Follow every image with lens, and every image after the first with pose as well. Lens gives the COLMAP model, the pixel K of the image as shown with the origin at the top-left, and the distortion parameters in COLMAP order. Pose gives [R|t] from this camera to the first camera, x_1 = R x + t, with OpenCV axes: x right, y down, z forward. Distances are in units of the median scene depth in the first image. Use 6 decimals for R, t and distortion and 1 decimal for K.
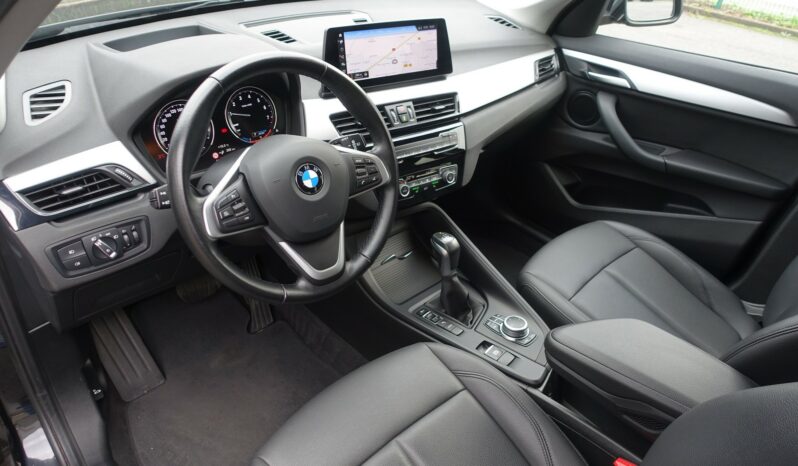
lens RADIAL K [[547.9, 0, 399.0], [0, 547.9, 233.0], [0, 0, 1]] dist [-0.003247, -0.002257]
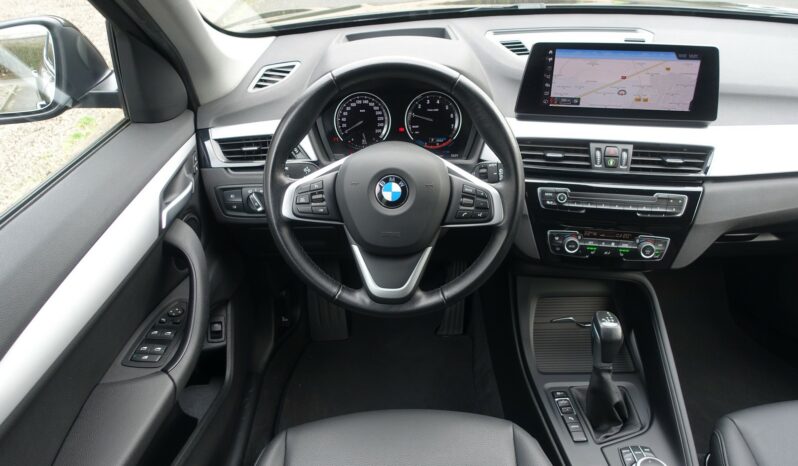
lens RADIAL K [[547.9, 0, 399.0], [0, 547.9, 233.0], [0, 0, 1]] dist [-0.003247, -0.002257]
pose [[0.724575, 0.312433, -0.614310, 0.313540], [-0.324444, 0.941029, 0.095919, -0.088196], [0.608052, 0.129808, 0.783213, 0.193221]]
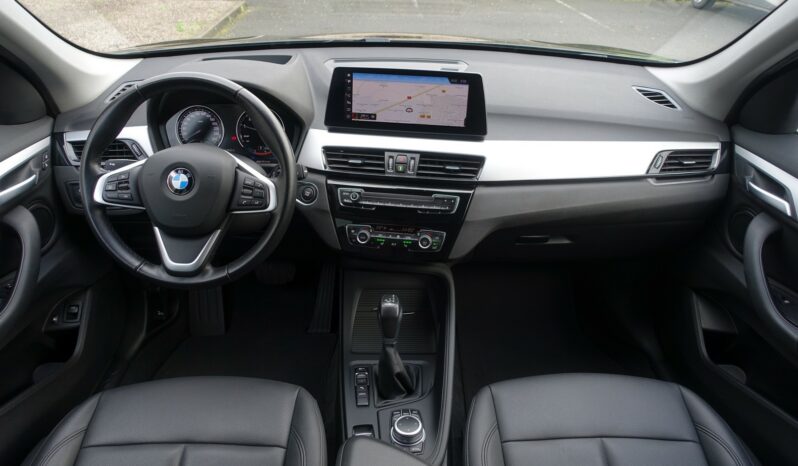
lens RADIAL K [[547.9, 0, 399.0], [0, 547.9, 233.0], [0, 0, 1]] dist [-0.003247, -0.002257]
pose [[0.732447, 0.289193, -0.616351, 0.633372], [-0.345813, 0.937852, 0.029092, -0.131502], [0.586460, 0.191833, 0.786934, 0.271406]]
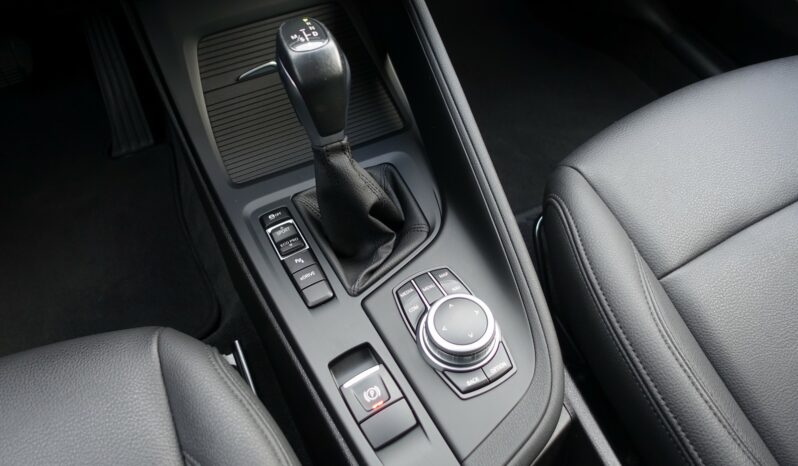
lens RADIAL K [[547.9, 0, 399.0], [0, 547.9, 233.0], [0, 0, 1]] dist [-0.003247, -0.002257]
pose [[0.947558, 0.224190, -0.227756, 0.242006], [-0.122866, 0.913445, 0.387972, -0.018351], [0.295022, -0.339643, 0.893087, 0.691402]]
